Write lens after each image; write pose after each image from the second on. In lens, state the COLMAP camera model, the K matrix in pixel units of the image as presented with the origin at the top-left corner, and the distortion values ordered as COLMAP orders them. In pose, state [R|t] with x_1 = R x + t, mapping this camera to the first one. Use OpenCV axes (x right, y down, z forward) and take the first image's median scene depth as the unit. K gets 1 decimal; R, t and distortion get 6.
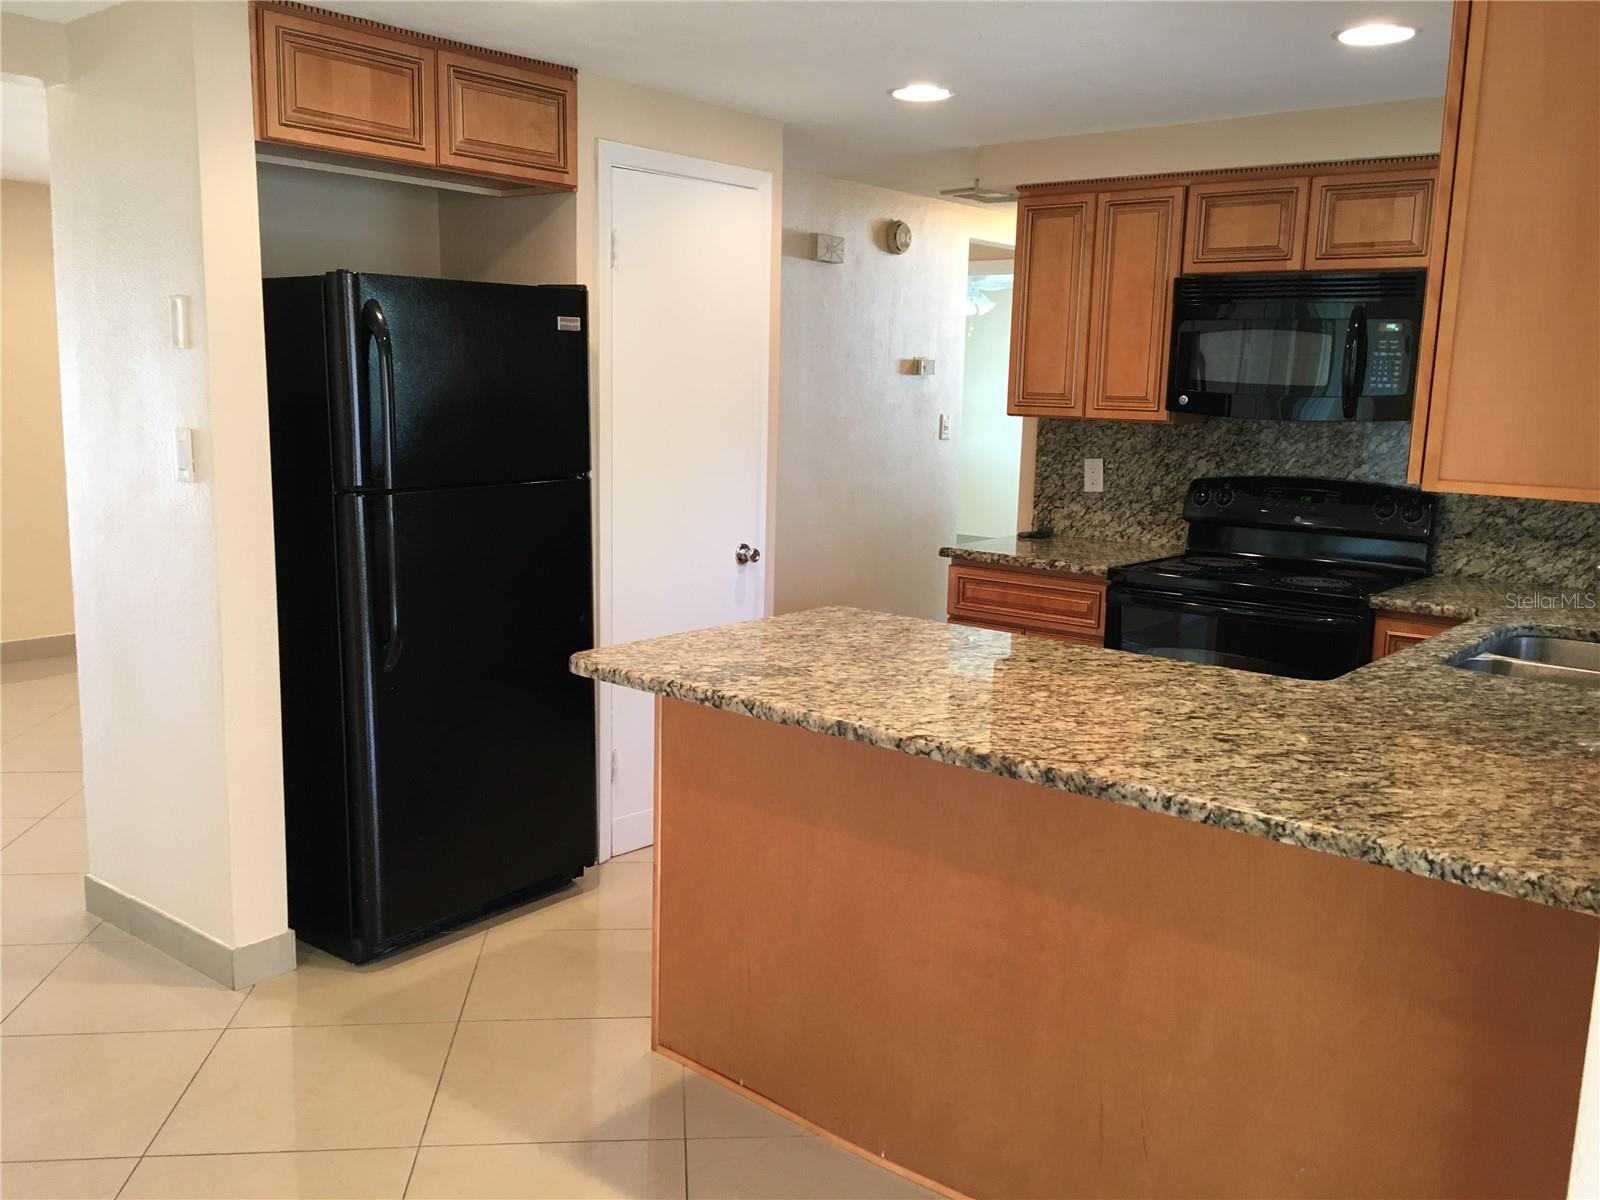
lens RADIAL K [[1369.6, 0, 794.3], [0, 1369.6, 593.8], [0, 0, 1]] dist [0.082810, -0.108681]
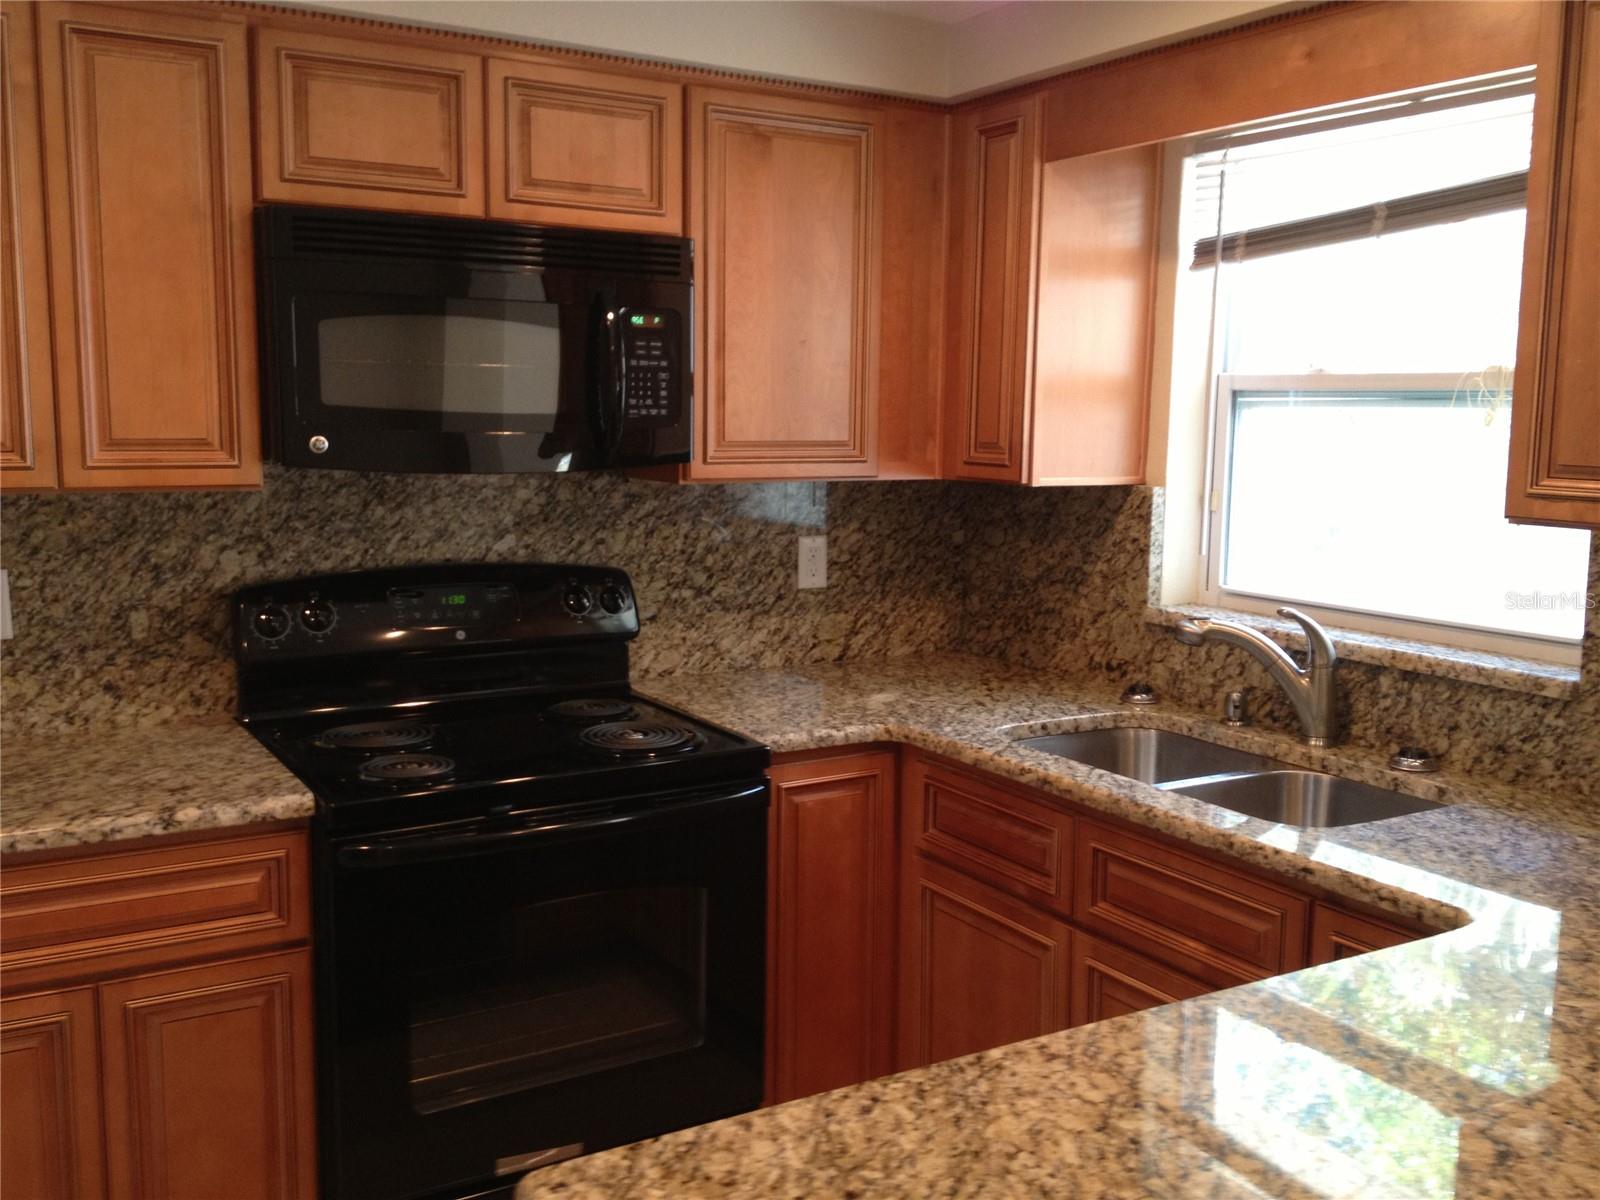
lens RADIAL K [[1498.6, 0, 795.9], [0, 1498.6, 600.2], [0, 0, 1]] dist [0.157255, -0.366461]
pose [[0.336152, -0.142611, 0.930948, -0.202957], [0.145900, 0.984421, 0.098120, -0.115438], [-0.930438, 0.102843, 0.351722, 0.652814]]
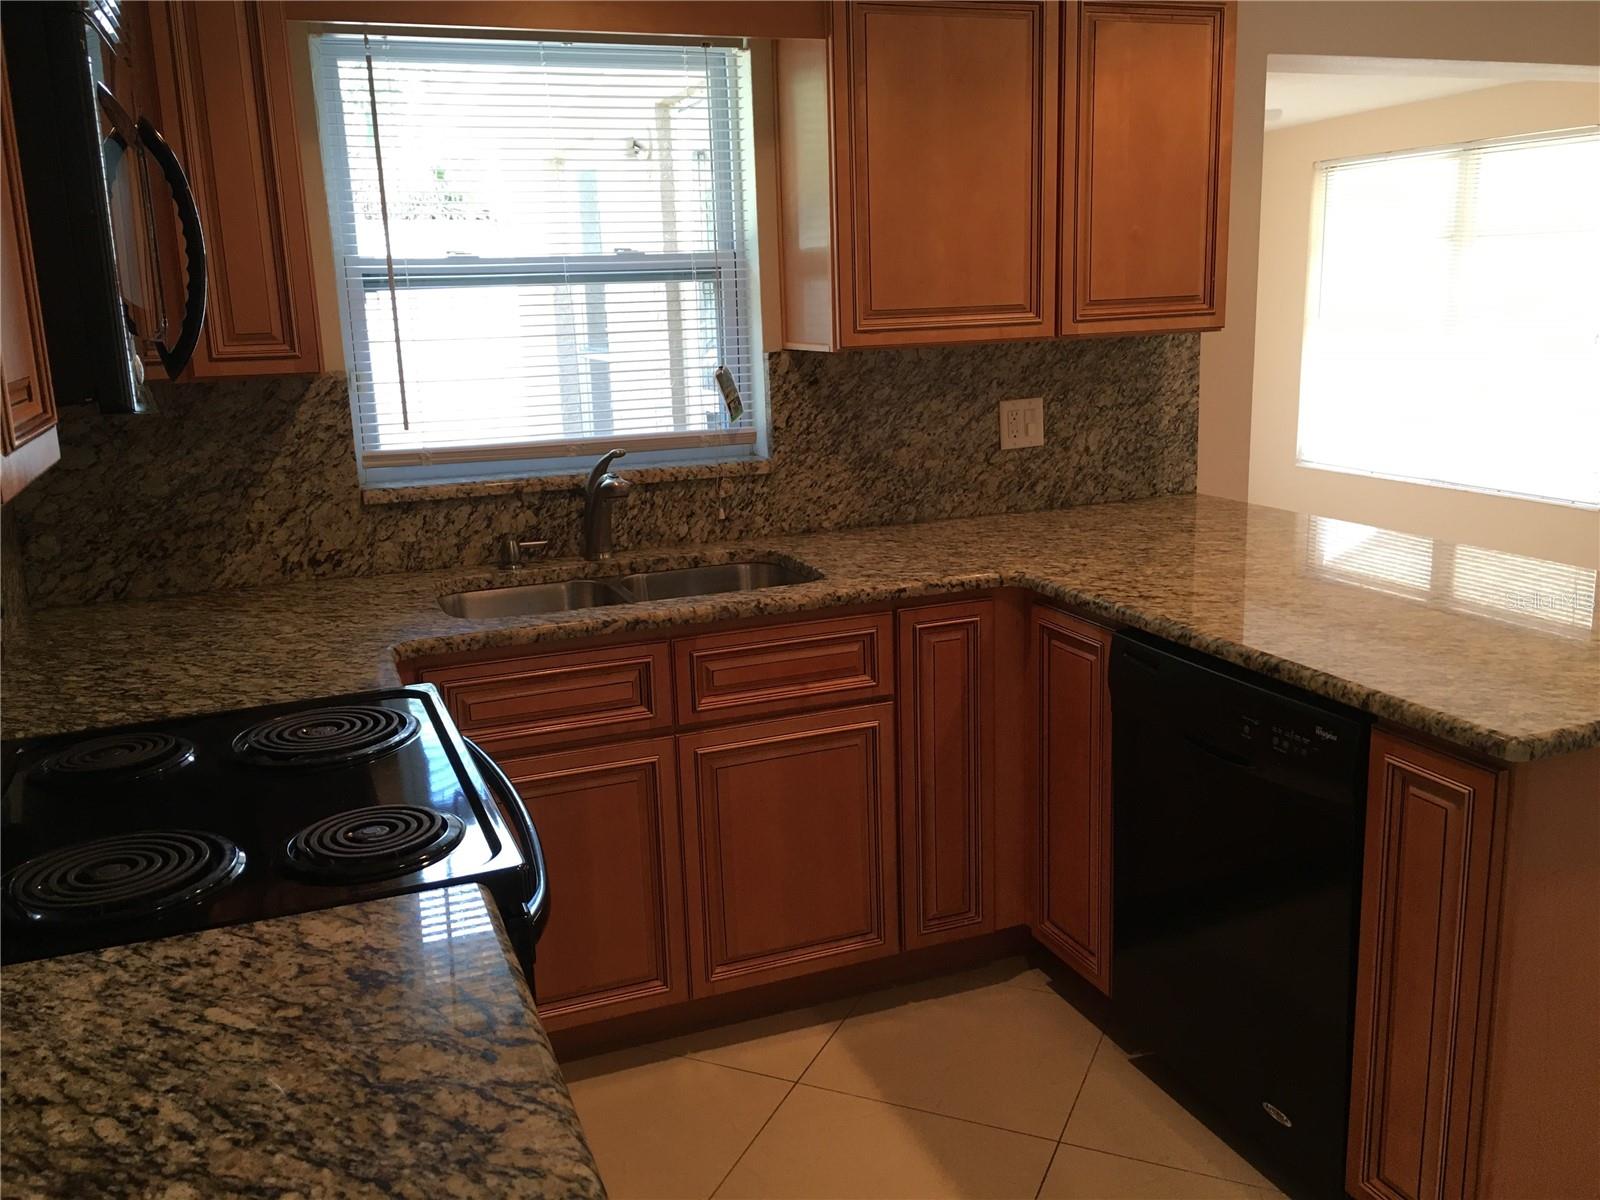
lens RADIAL K [[1369.6, 0, 794.3], [0, 1369.6, 593.8], [0, 0, 1]] dist [0.082810, -0.108681]
pose [[-0.872787, -0.100646, 0.477613, 0.020044], [0.088866, 0.929390, 0.358241, -0.192755], [-0.479944, 0.355111, -0.802215, 1.213283]]
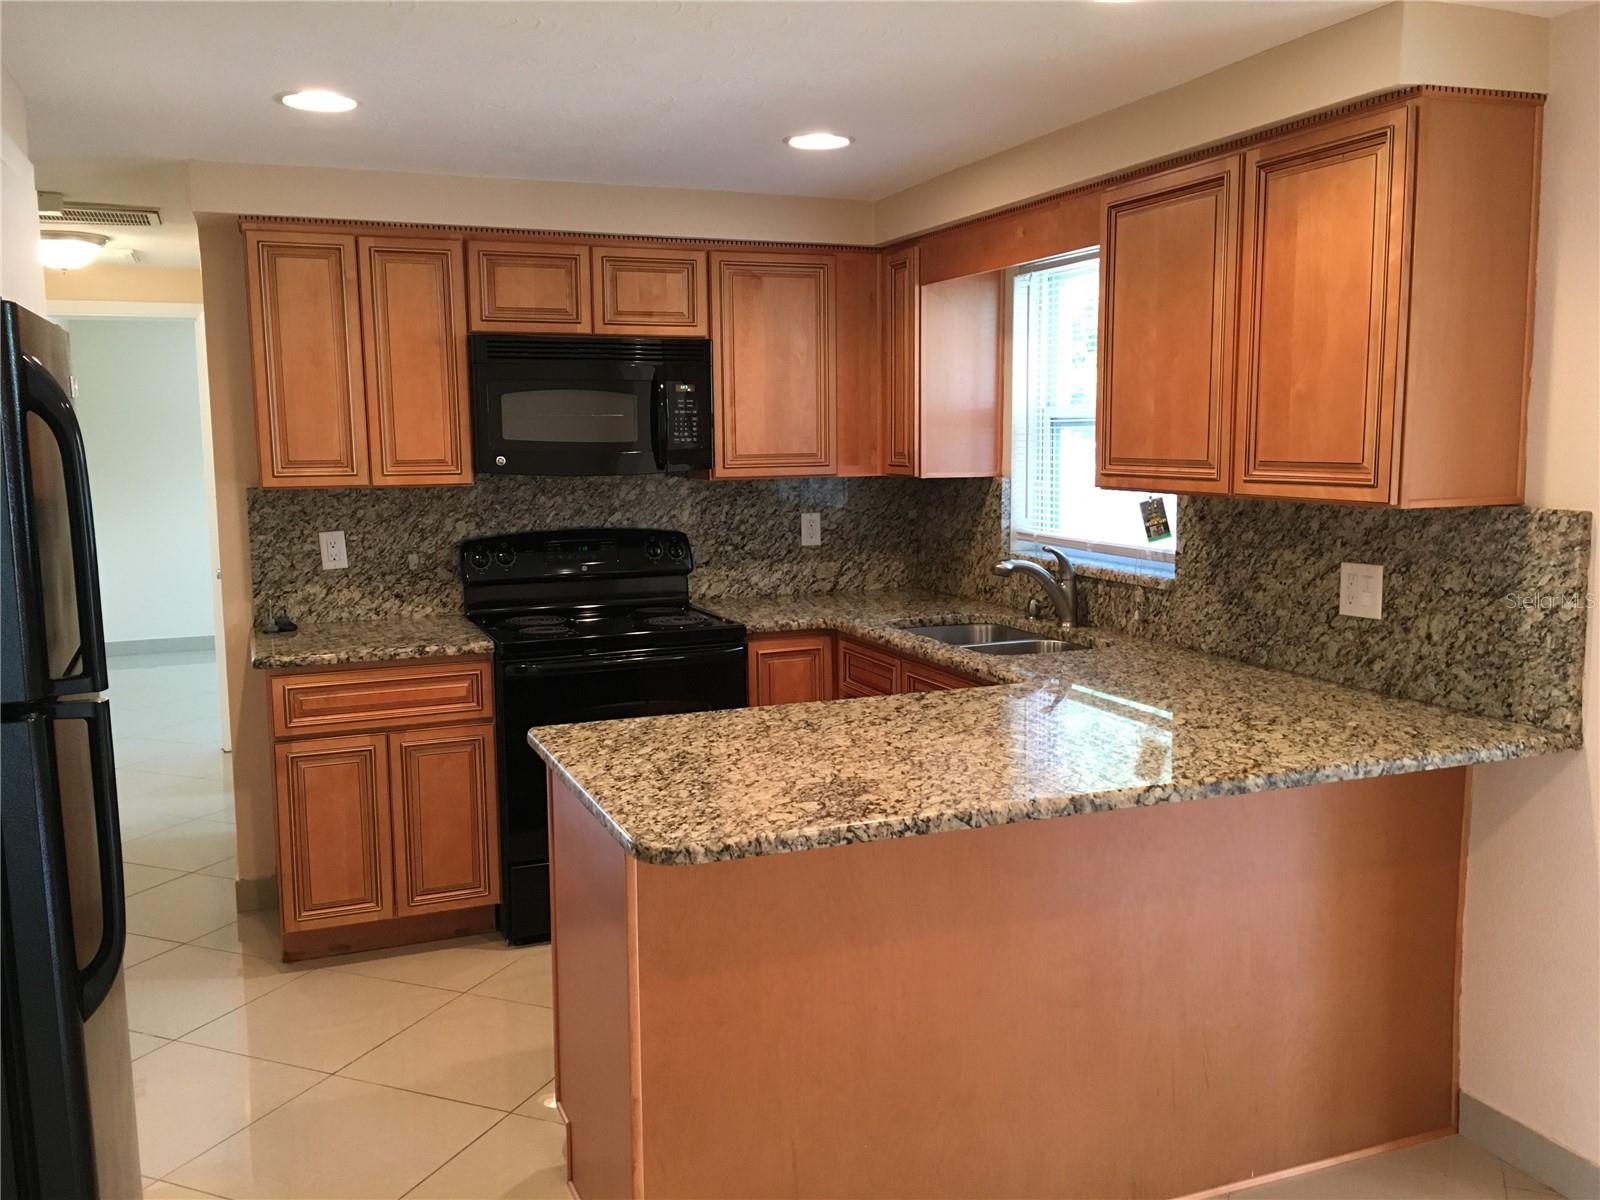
lens RADIAL K [[1369.6, 0, 794.3], [0, 1369.6, 593.8], [0, 0, 1]] dist [0.082810, -0.108681]
pose [[0.481003, -0.136396, 0.866044, -0.481067], [0.162911, 0.984525, 0.064575, -0.079127], [-0.861450, 0.110027, 0.495780, 0.360712]]
